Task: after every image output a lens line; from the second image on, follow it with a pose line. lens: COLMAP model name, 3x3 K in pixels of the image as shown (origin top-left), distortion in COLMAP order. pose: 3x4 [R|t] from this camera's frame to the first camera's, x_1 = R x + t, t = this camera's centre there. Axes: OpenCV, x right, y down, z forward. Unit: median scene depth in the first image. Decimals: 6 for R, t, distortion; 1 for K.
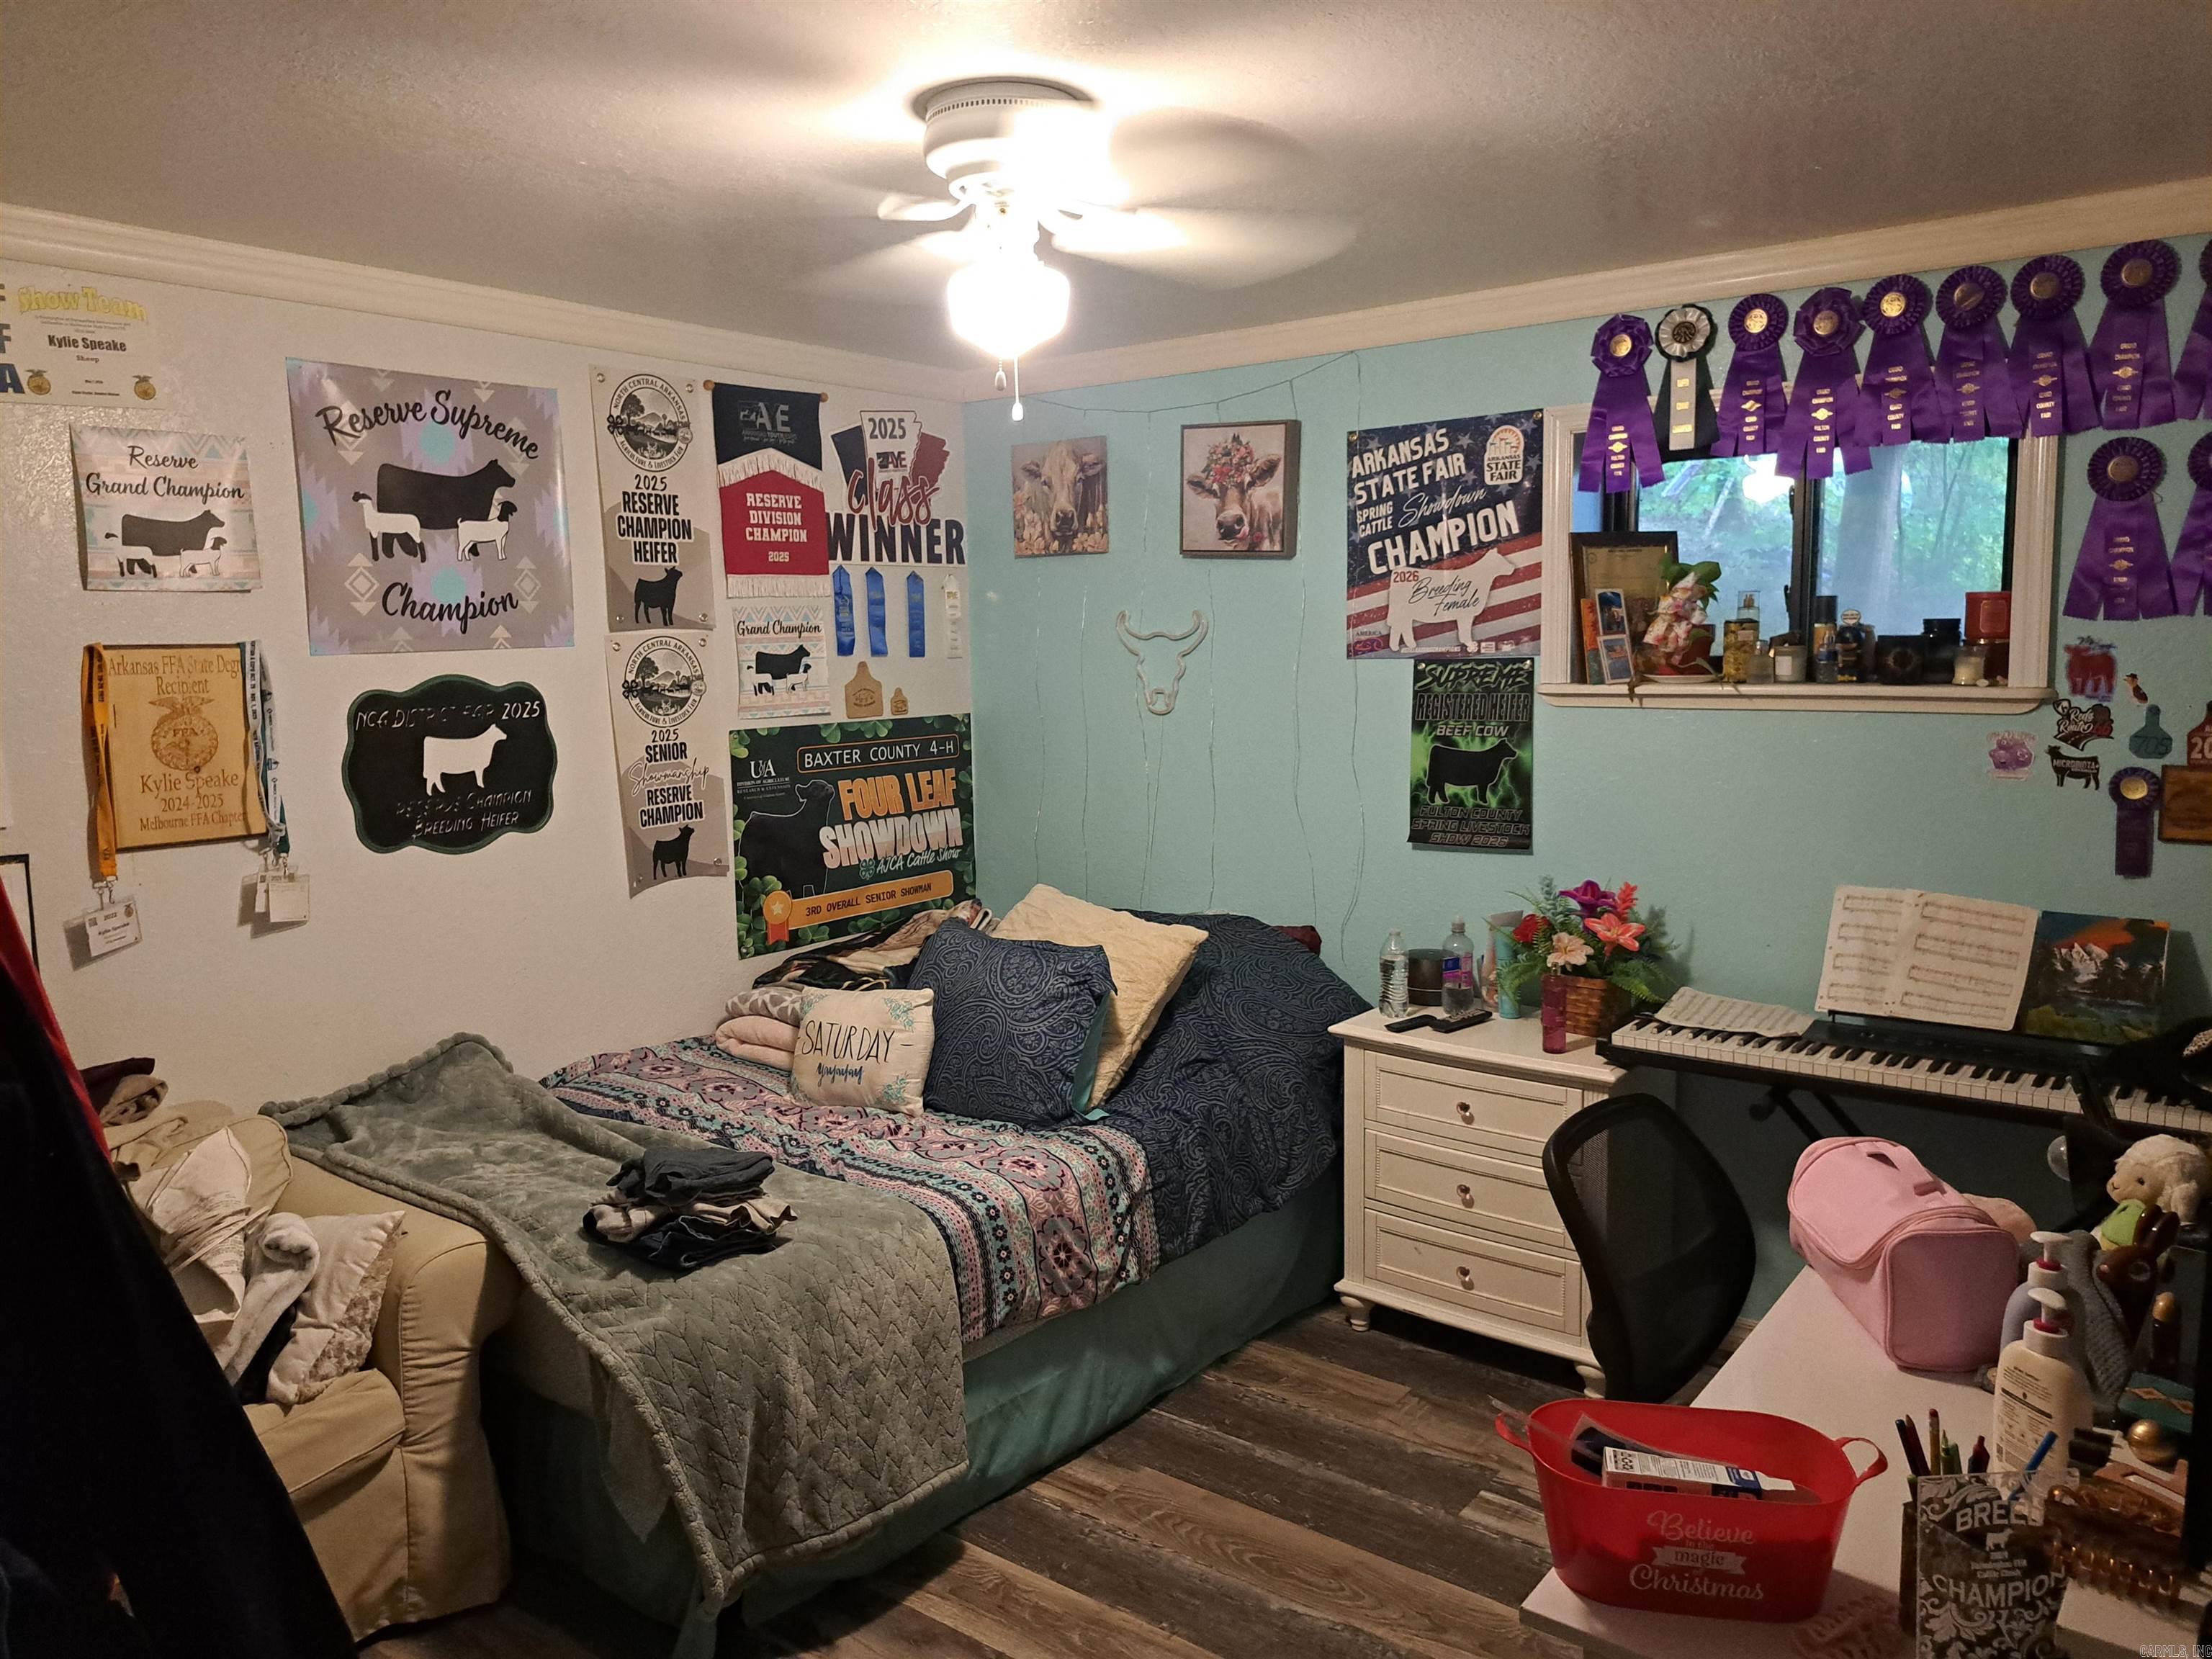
lens RADIAL K [[1601.7, 0, 1094.7], [0, 1601.7, 821.0], [0, 0, 1]] dist [0.058051, -0.049205]
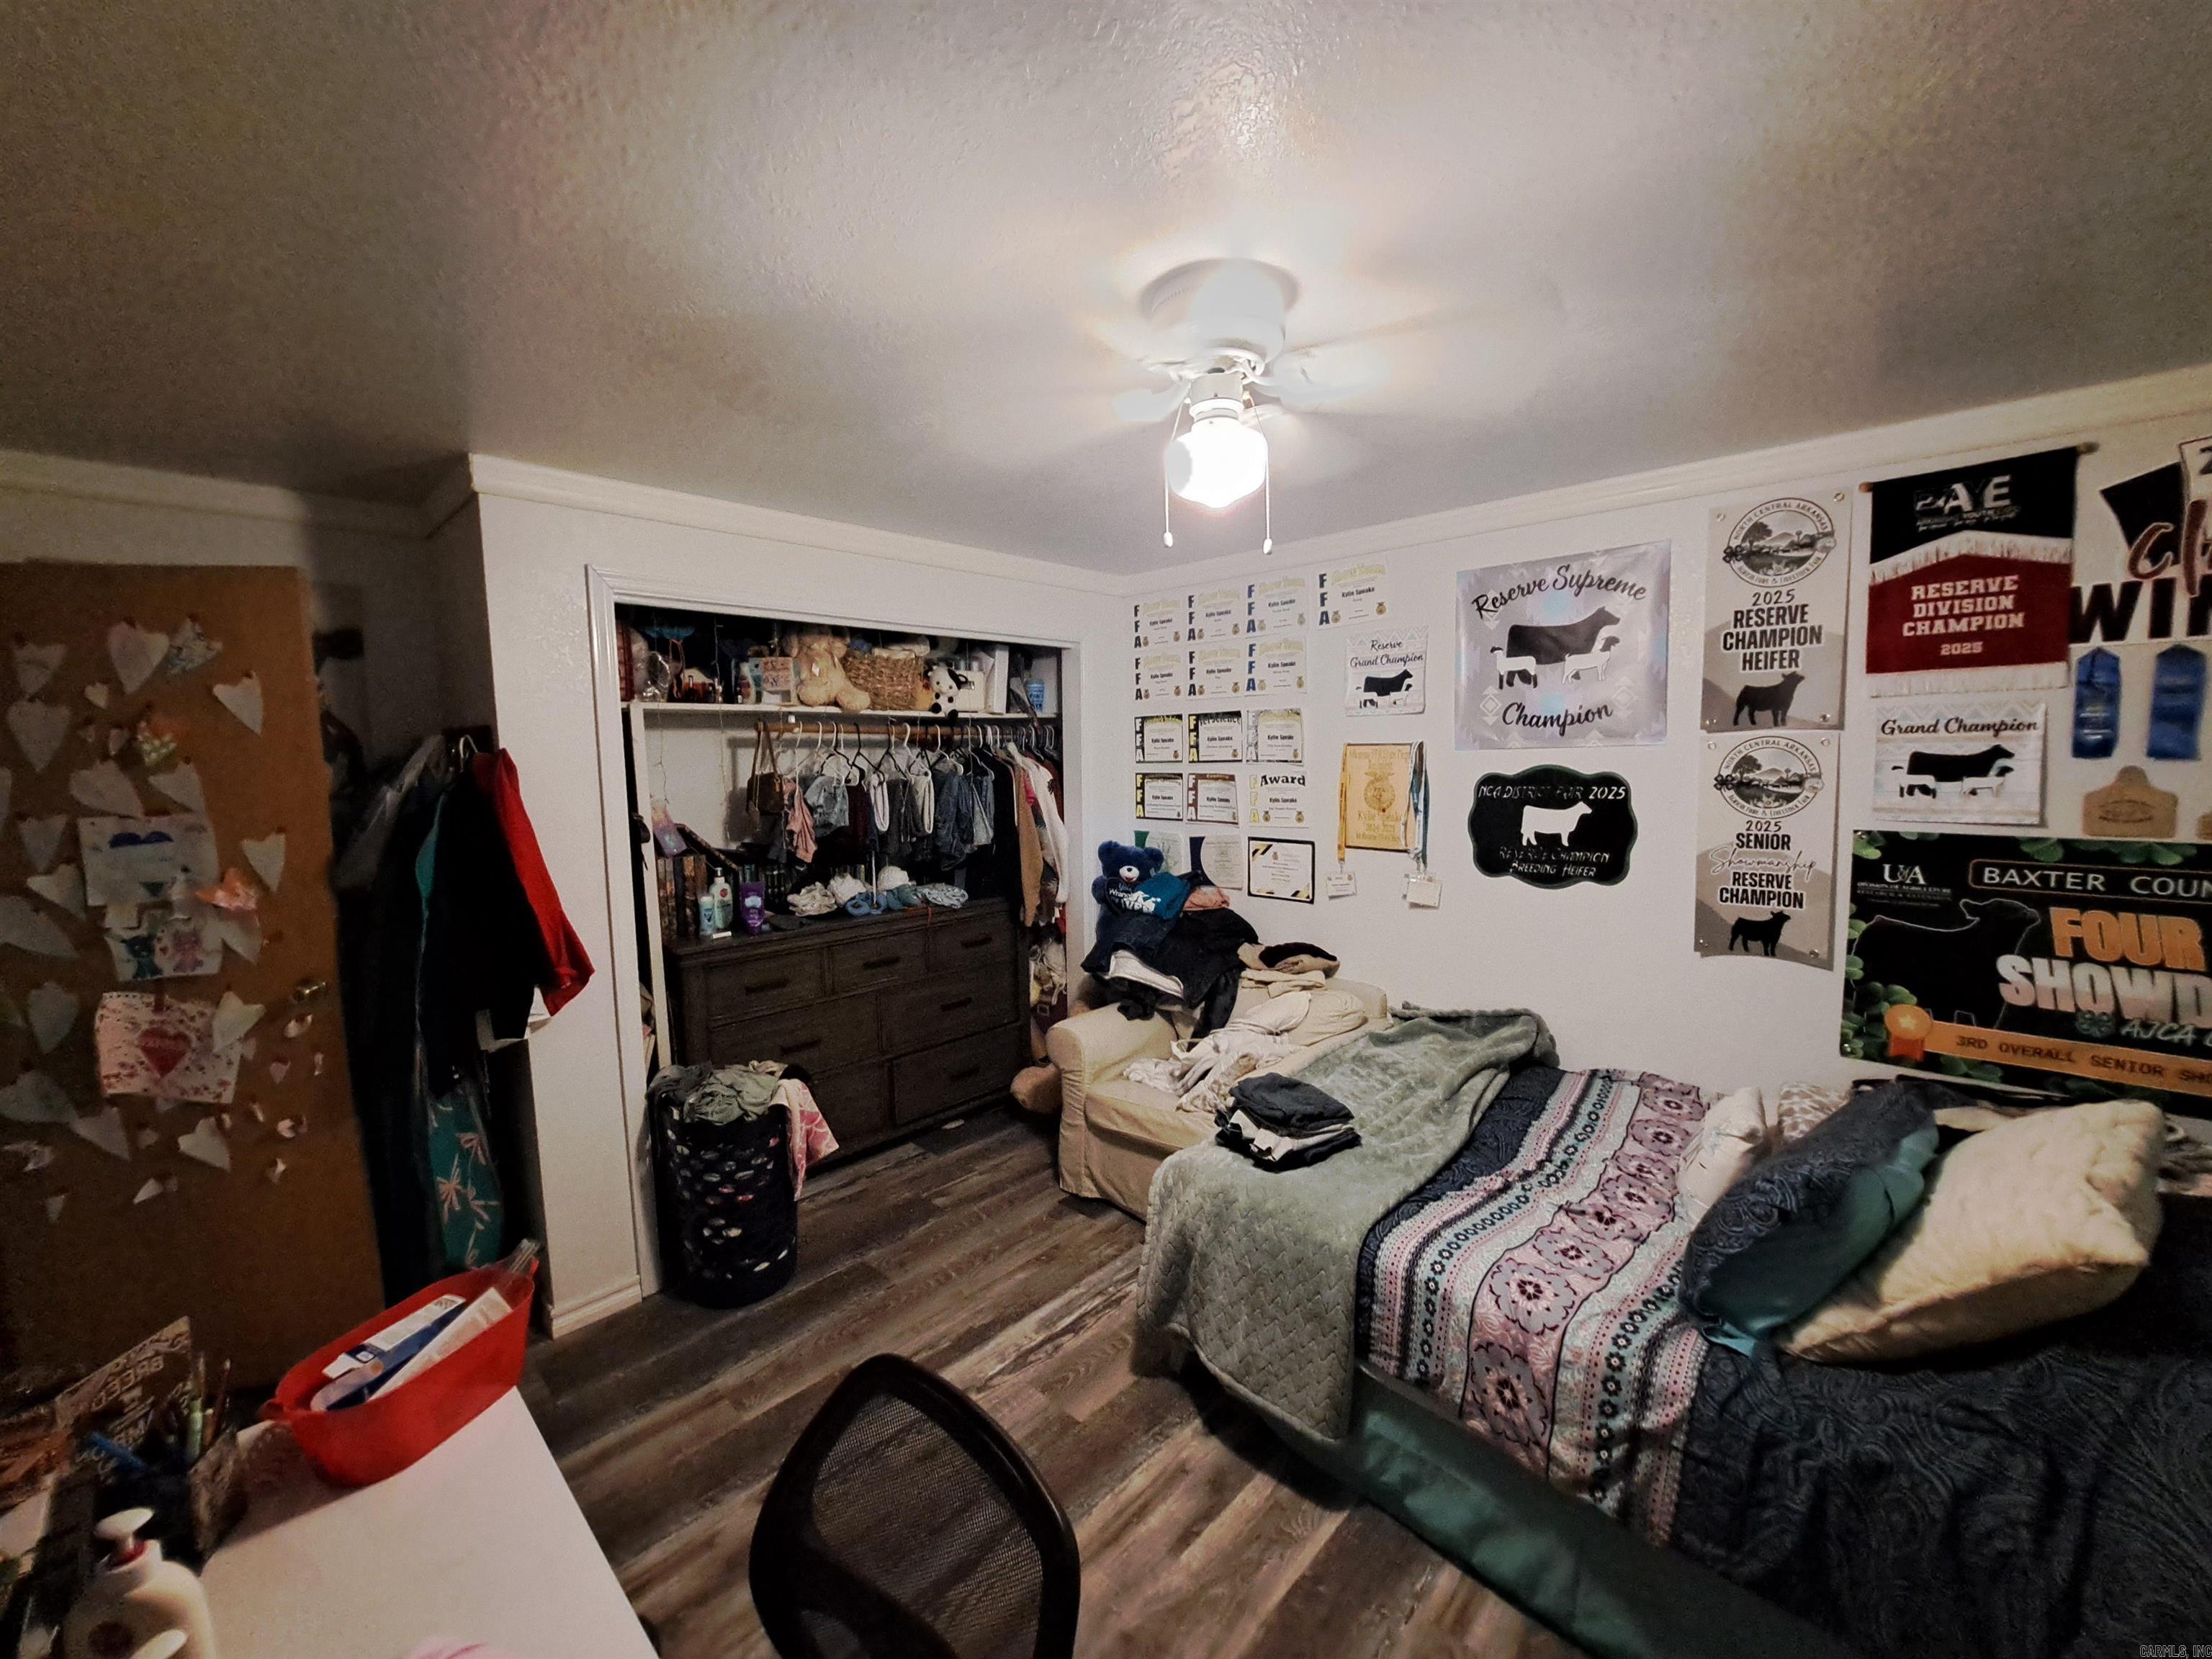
lens RADIAL K [[873.3, 0, 1087.8], [0, 873.3, 837.7], [0, 0, 1]] dist [-0.014030, -0.000579]
pose [[-0.109160, 0.115434, -0.987299, 0.368615], [-0.103400, 0.986527, 0.126776, -0.072264], [0.988632, 0.115925, -0.095753, 0.595784]]
